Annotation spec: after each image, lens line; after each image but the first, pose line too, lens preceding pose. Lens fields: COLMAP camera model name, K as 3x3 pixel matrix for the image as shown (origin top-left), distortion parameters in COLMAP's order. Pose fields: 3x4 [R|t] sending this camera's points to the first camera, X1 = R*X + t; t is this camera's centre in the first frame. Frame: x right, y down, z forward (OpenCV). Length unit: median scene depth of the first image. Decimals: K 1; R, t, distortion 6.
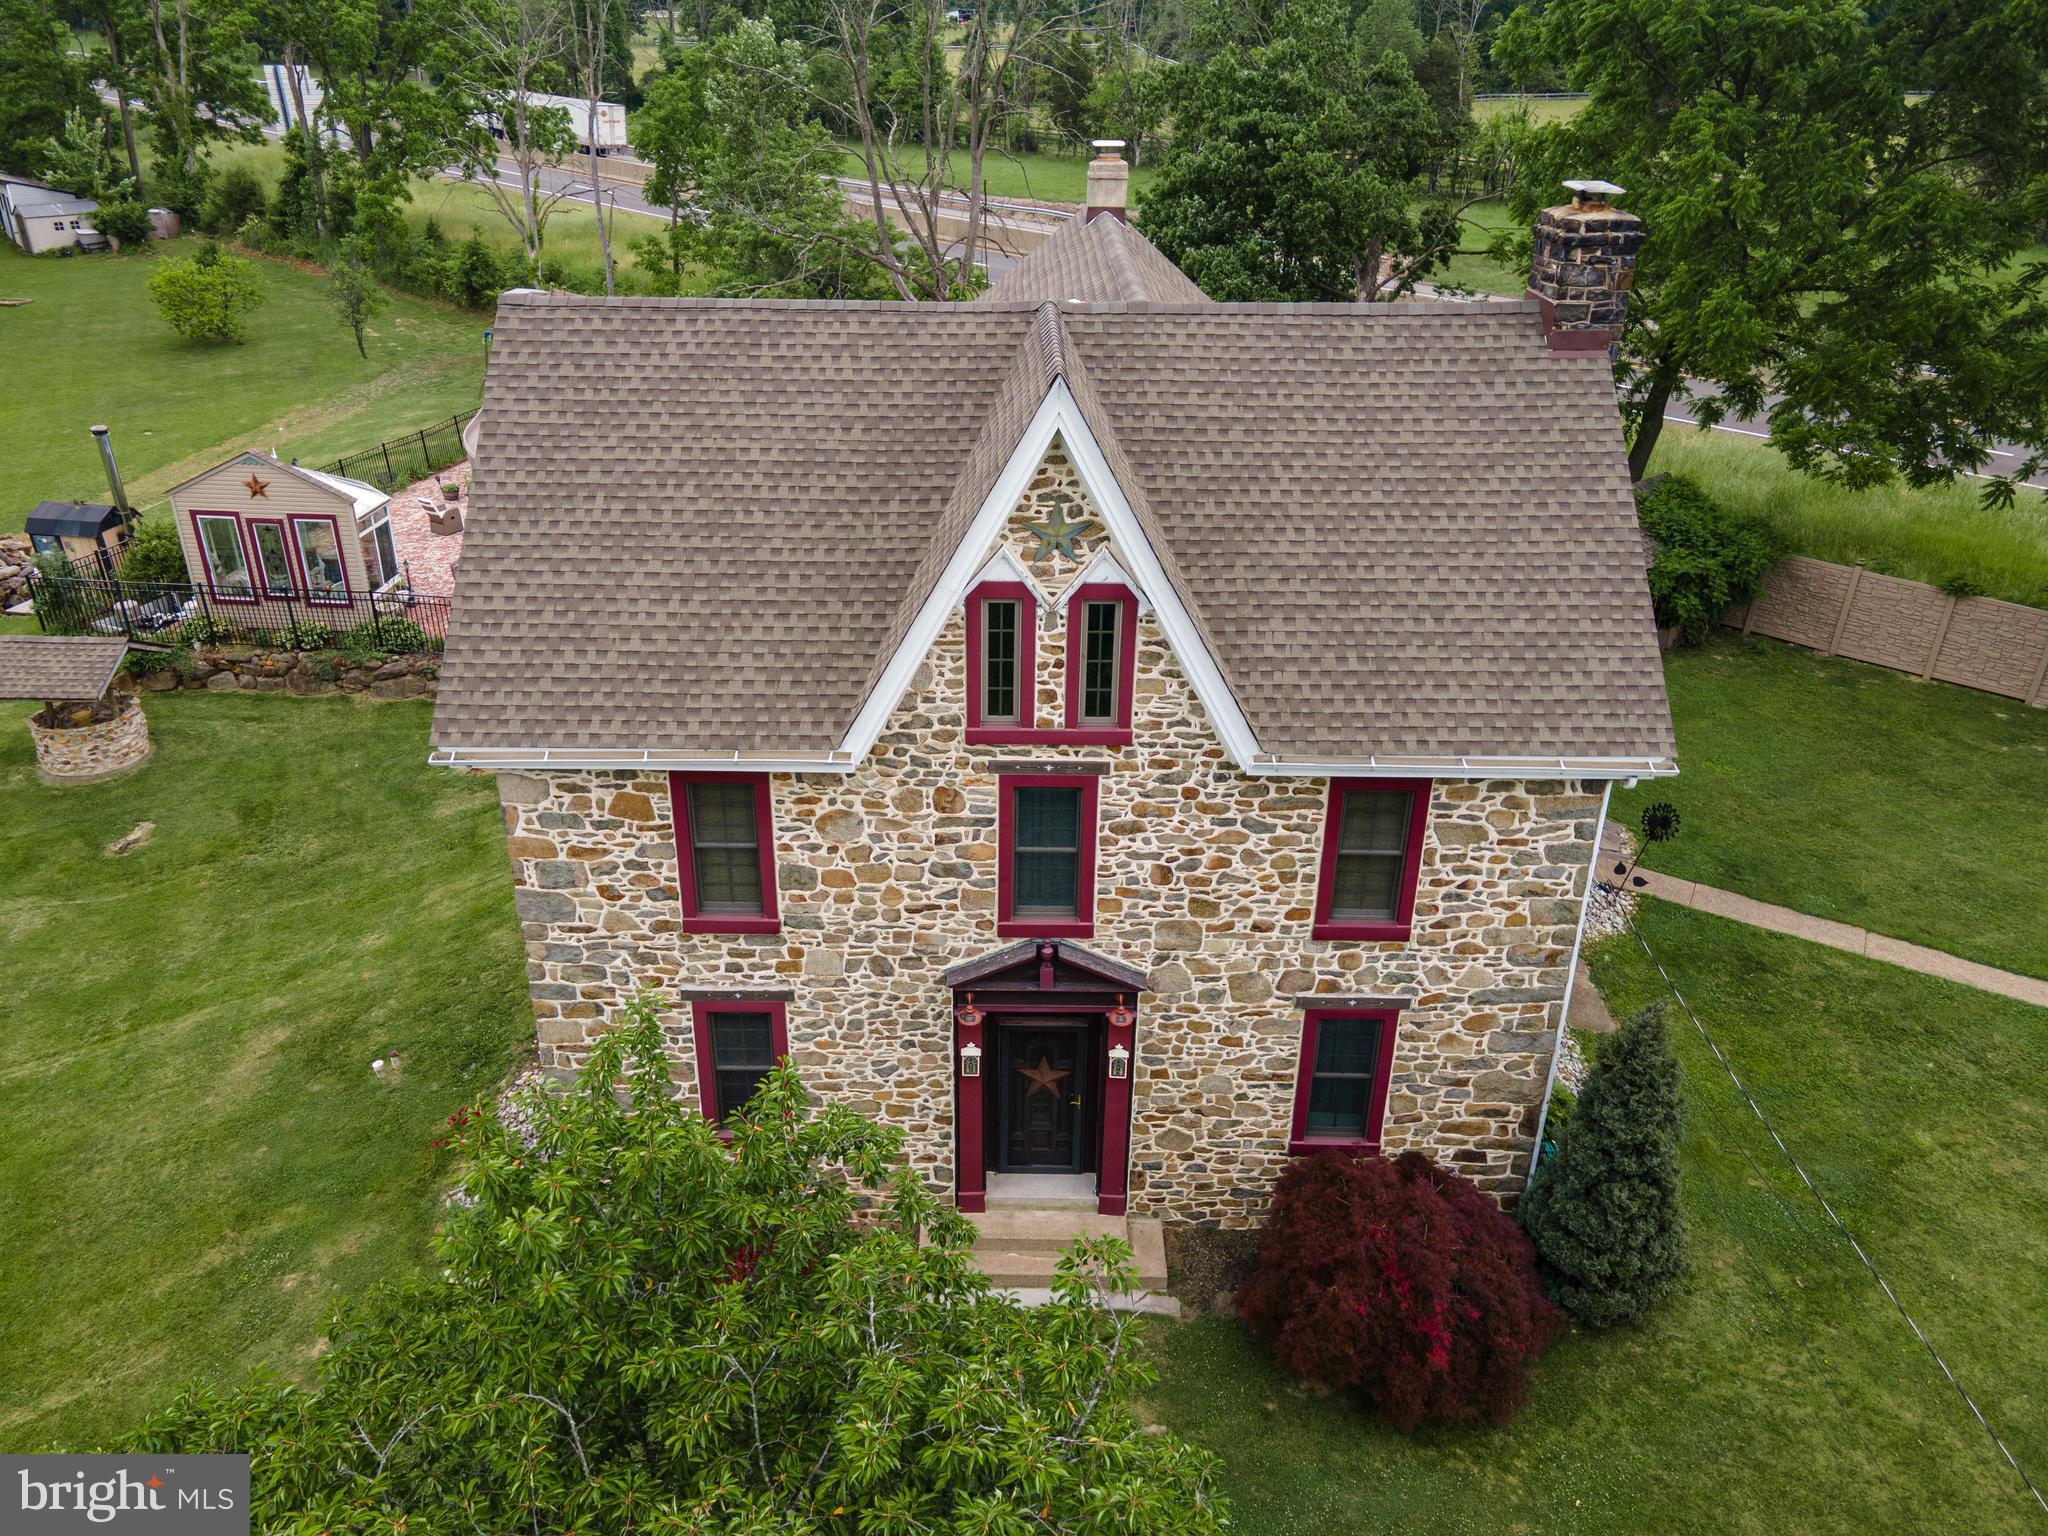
lens RADIAL K [[1492.8, 0, 981.5], [0, 1492.8, 753.5], [0, 0, 1]] dist [0.048525, -0.001030]
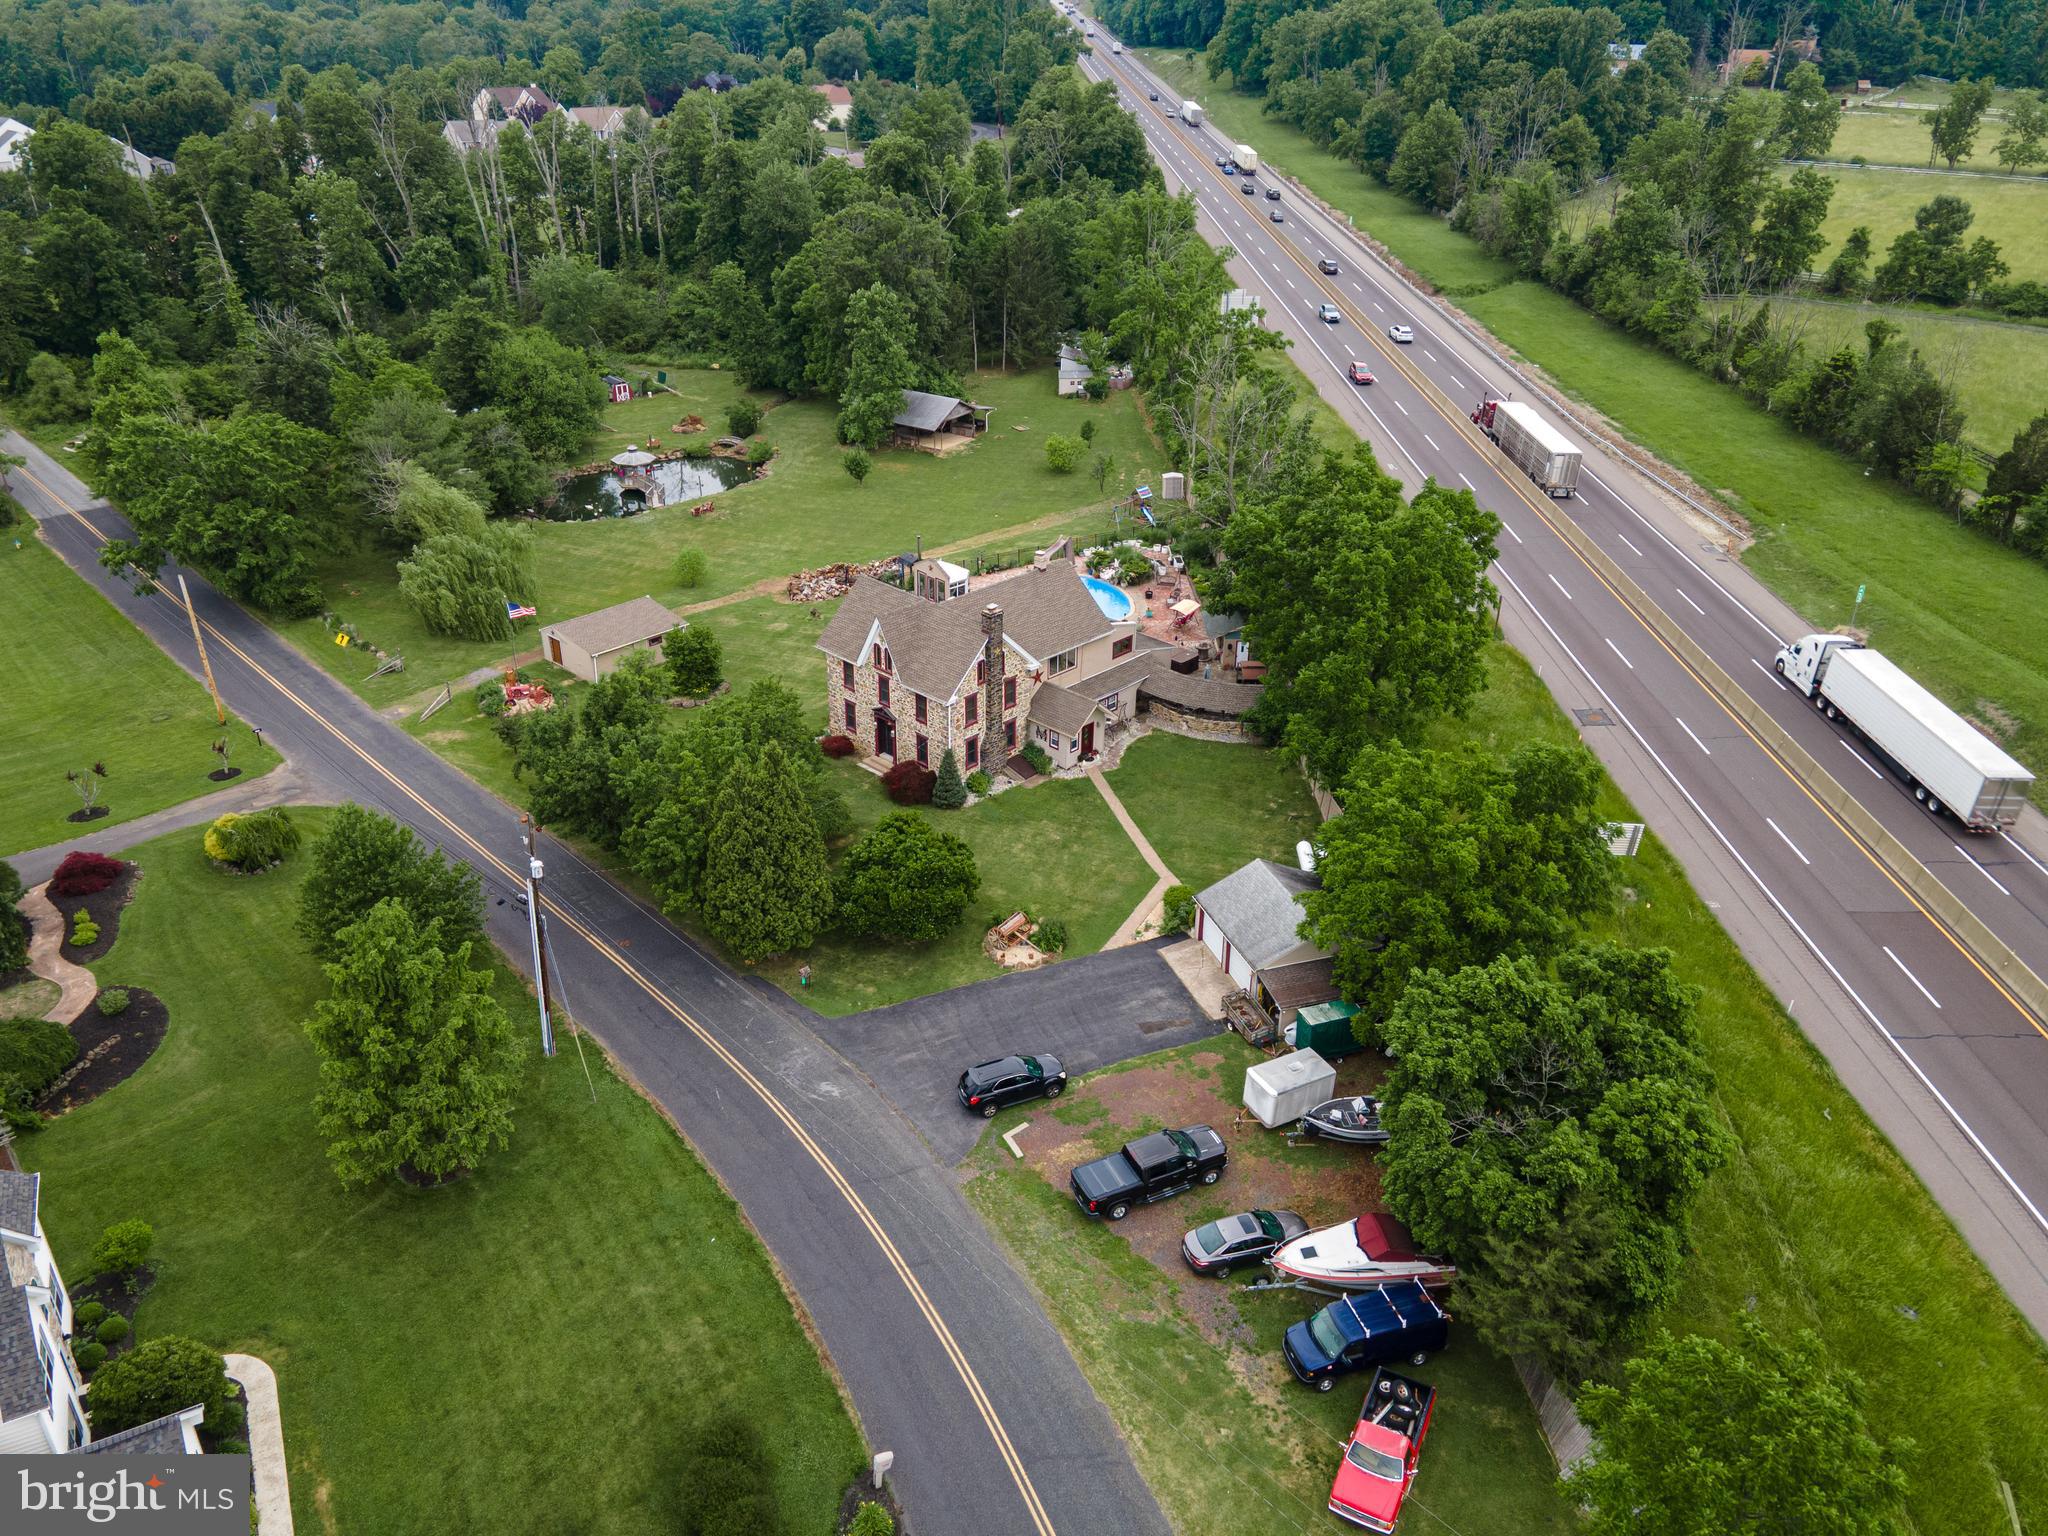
lens RADIAL K [[1489.2, 0, 996.8], [0, 1489.2, 766.3], [0, 0, 1]] dist [0.048651, -0.024087]
pose [[0.712464, 0.323461, -0.622710, 3.997295], [-0.302596, 0.942292, 0.143254, -0.610276], [0.633112, 0.086367, 0.769227, -3.108604]]
